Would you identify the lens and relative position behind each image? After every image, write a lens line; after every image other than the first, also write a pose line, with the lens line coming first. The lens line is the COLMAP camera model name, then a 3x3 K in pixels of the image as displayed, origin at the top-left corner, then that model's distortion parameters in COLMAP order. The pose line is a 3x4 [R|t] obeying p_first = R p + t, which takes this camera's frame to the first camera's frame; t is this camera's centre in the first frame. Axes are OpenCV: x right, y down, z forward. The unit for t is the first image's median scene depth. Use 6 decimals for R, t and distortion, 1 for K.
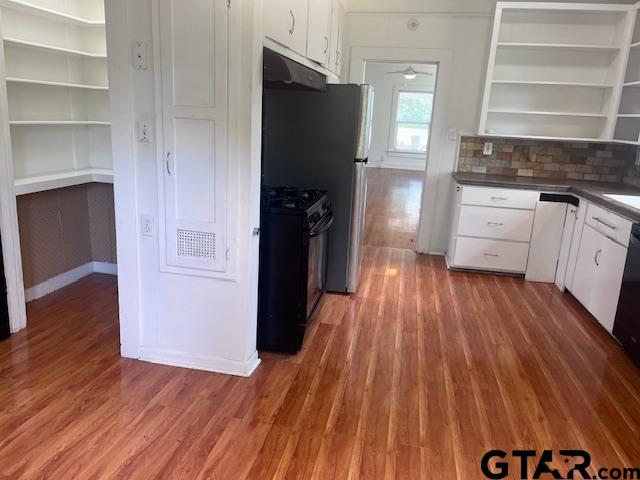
lens RADIAL K [[488.3, 0, 320.0], [0, 488.3, 240.0], [0, 0, 1]] dist [0.071152, -0.090228]
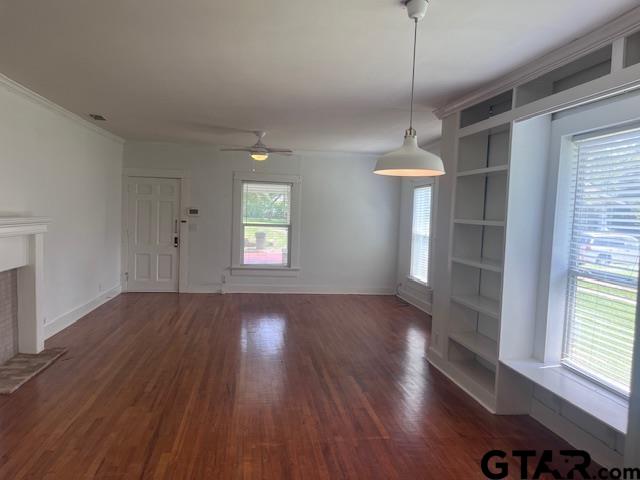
lens RADIAL K [[488.3, 0, 320.0], [0, 488.3, 240.0], [0, 0, 1]] dist [0.071152, -0.090228]
pose [[0.948355, -0.051758, 0.312959, 0.052842], [0.107799, 0.980467, -0.164509, -0.110153], [-0.298331, 0.189750, 0.935411, 0.380677]]
